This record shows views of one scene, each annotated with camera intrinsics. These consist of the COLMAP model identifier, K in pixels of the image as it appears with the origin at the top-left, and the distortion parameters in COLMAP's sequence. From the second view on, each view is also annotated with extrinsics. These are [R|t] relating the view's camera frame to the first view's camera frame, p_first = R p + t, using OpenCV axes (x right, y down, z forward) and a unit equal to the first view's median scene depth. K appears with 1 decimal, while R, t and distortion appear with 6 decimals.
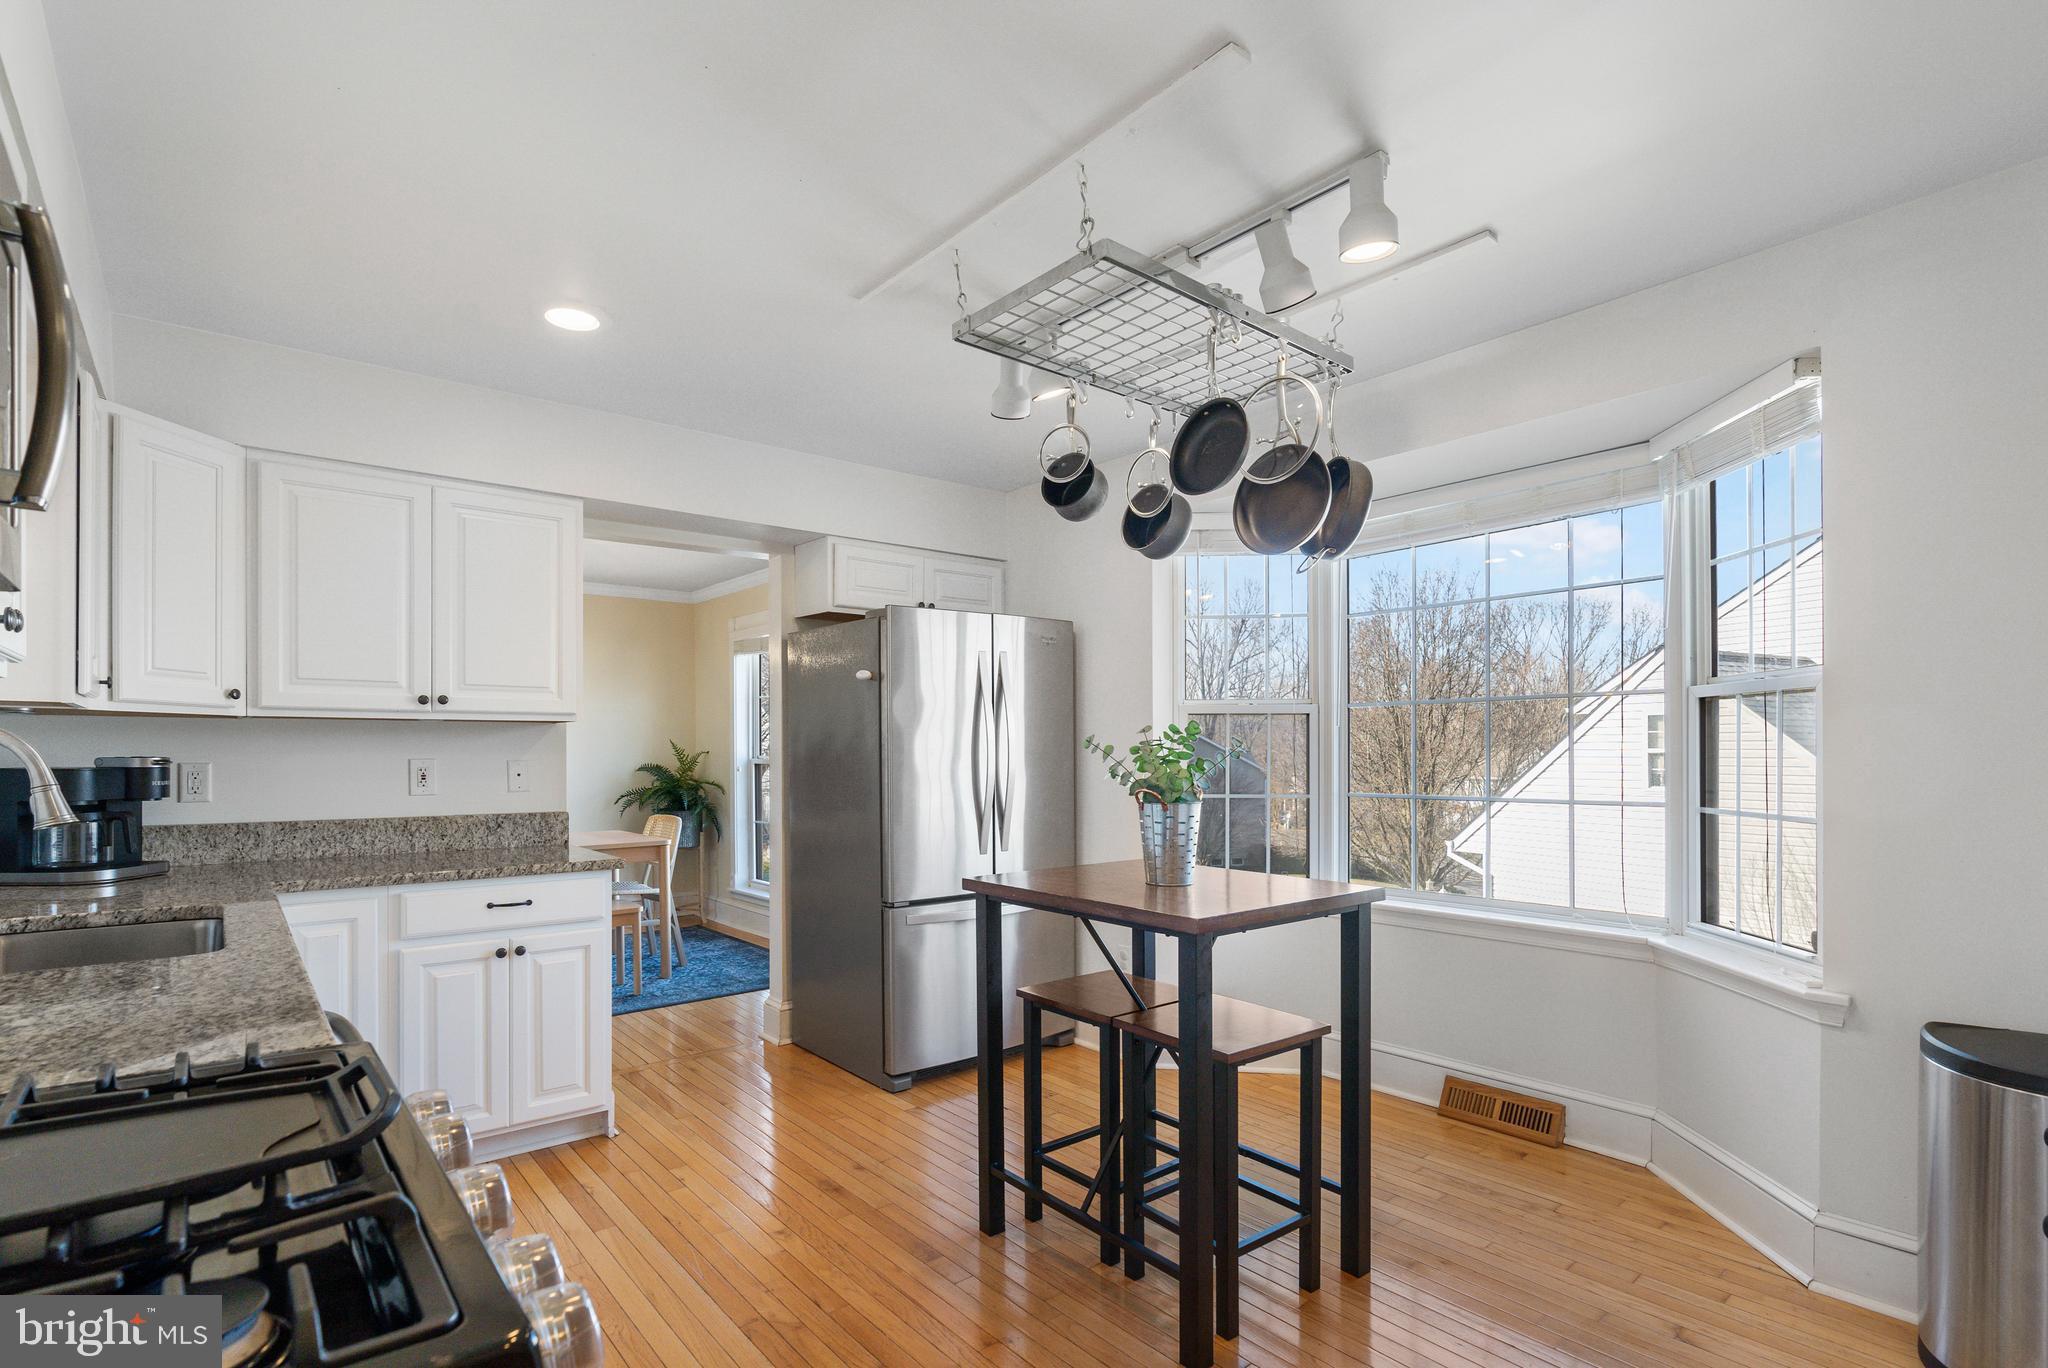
lens RADIAL K [[941.6, 0, 1018.6], [0, 941.6, 755.5], [0, 0, 1]] dist [-0.010364, 0.003338]
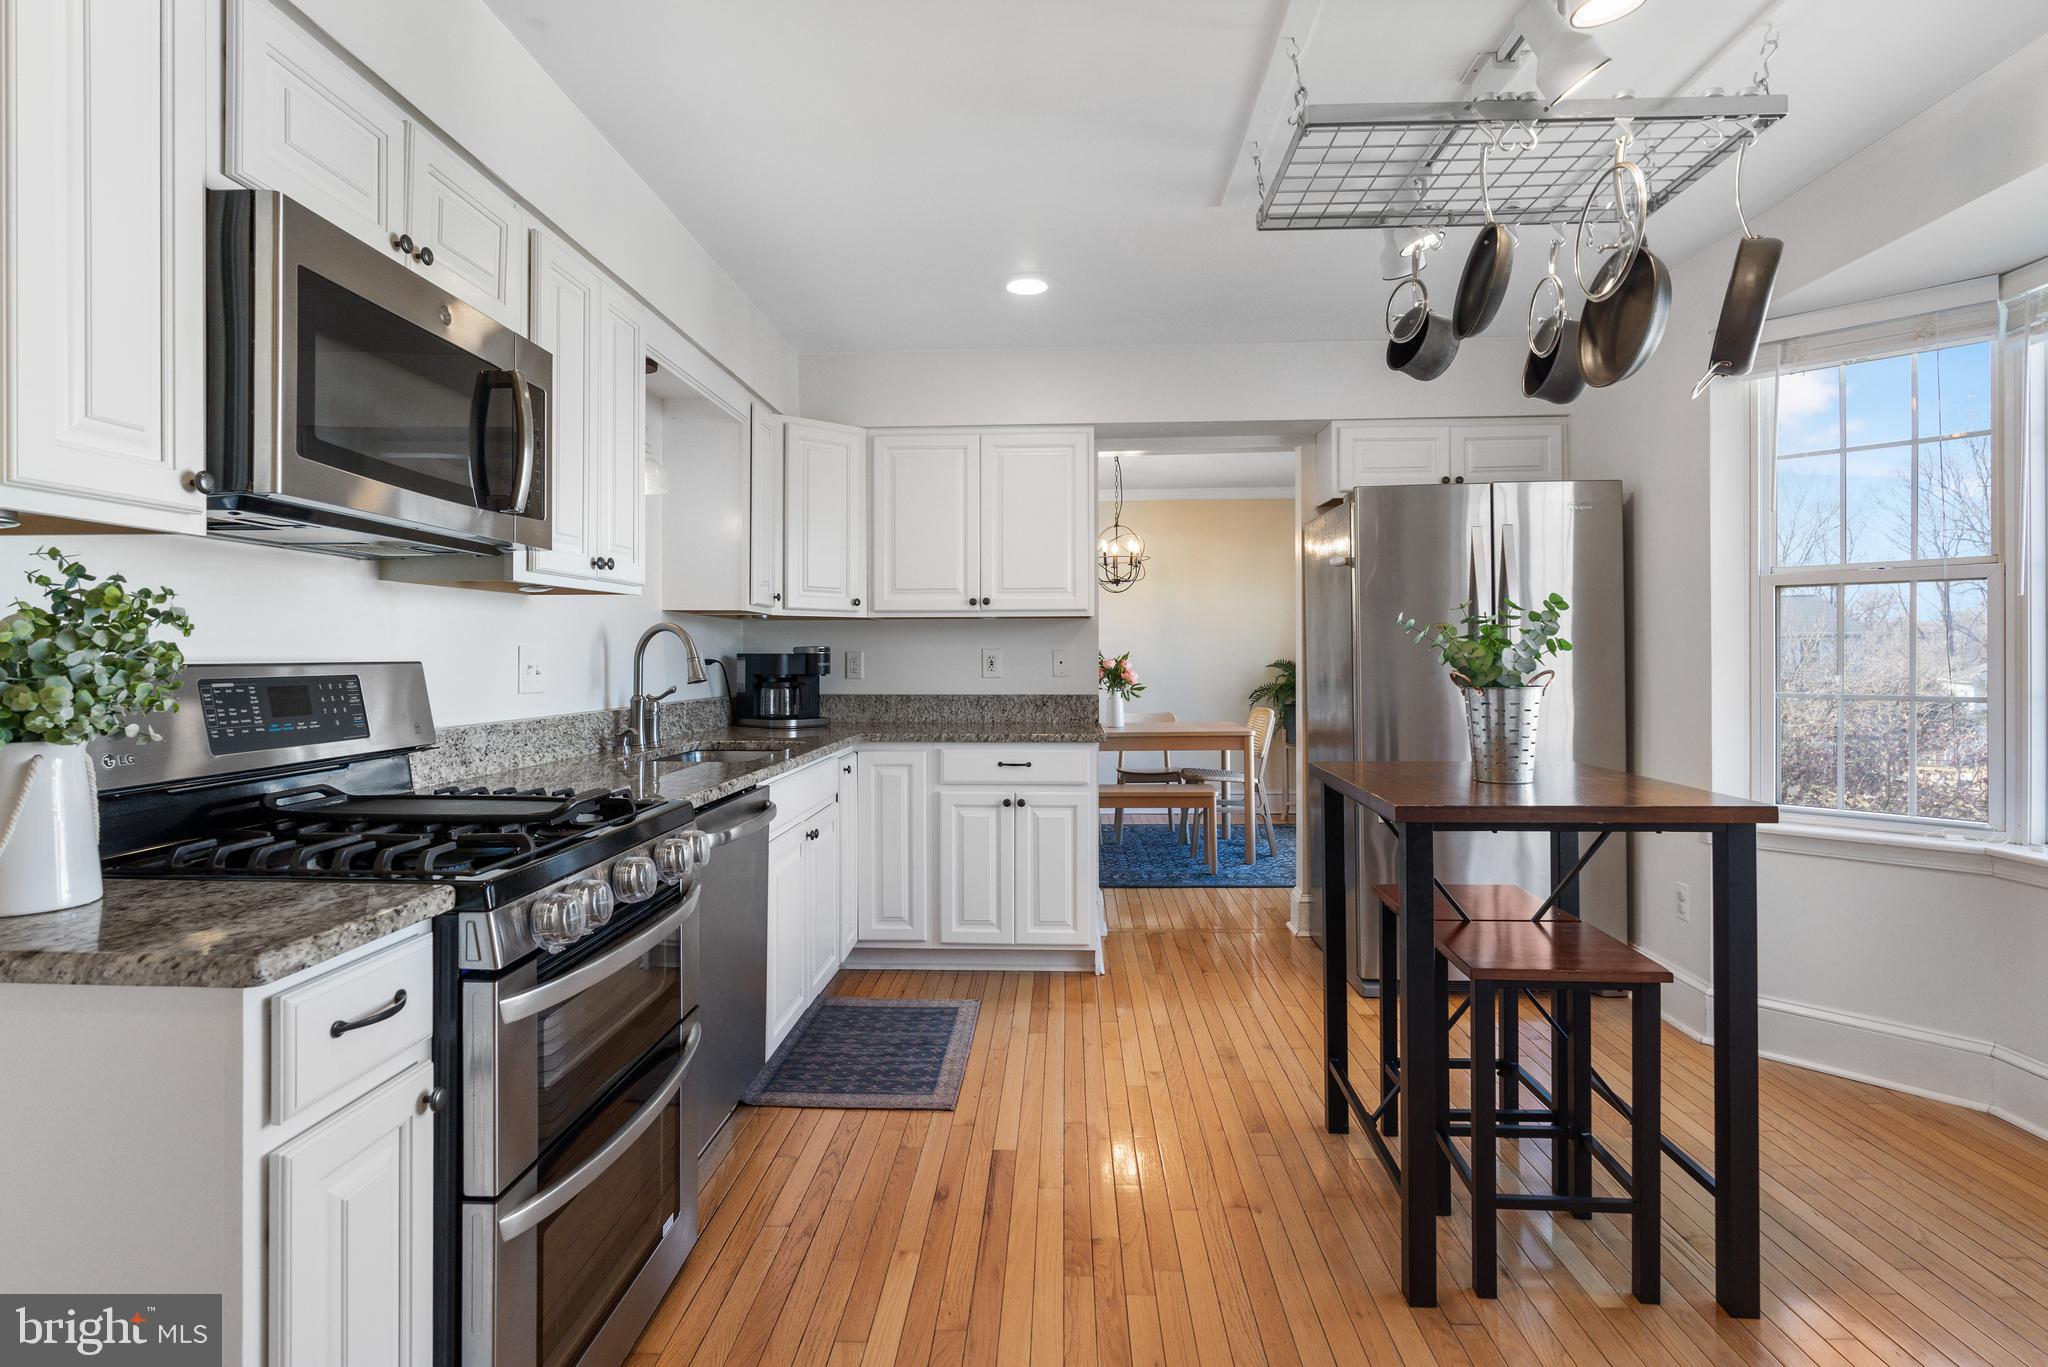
lens RADIAL K [[1031.0, 0, 1055.1], [0, 1031.0, 650.7], [0, 0, 1]] dist [-0.015385, -0.000126]
pose [[0.755787, -0.005025, -0.654798, 0.385488], [0.000568, 0.999975, -0.007018, 0.017970], [0.654817, 0.004932, 0.755771, 0.008034]]
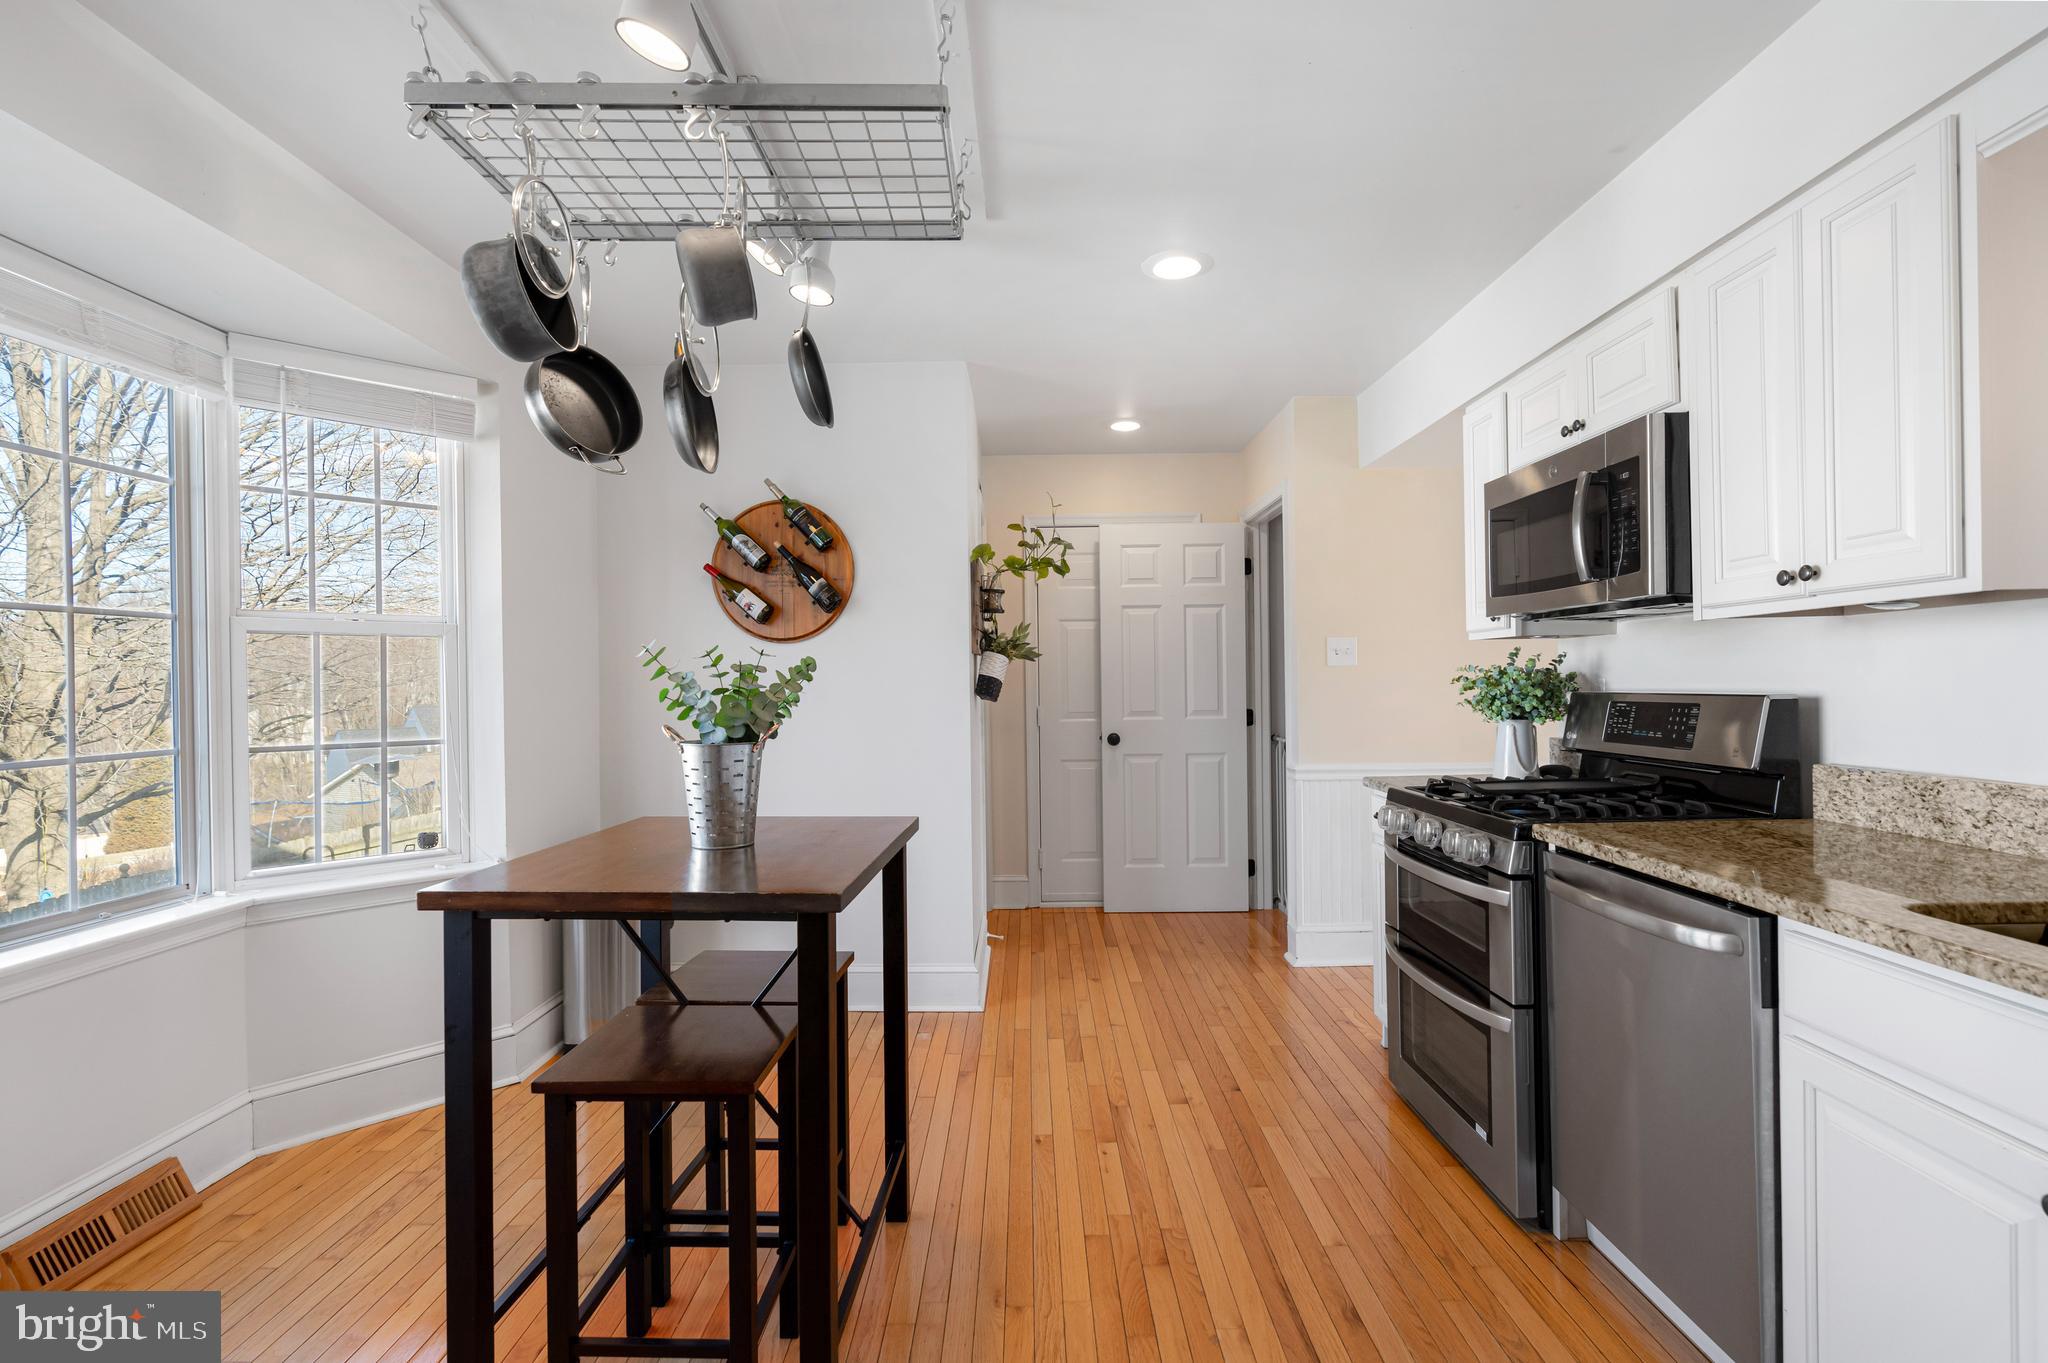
lens RADIAL K [[974.5, 0, 991.8], [0, 974.5, 675.6], [0, 0, 1]] dist [-0.003060, -0.000238]
pose [[-0.741942, 0.011459, 0.670366, -0.453527], [0.012847, 0.999913, -0.002873, 0.000378], [-0.670341, 0.006481, -0.742025, 1.179778]]
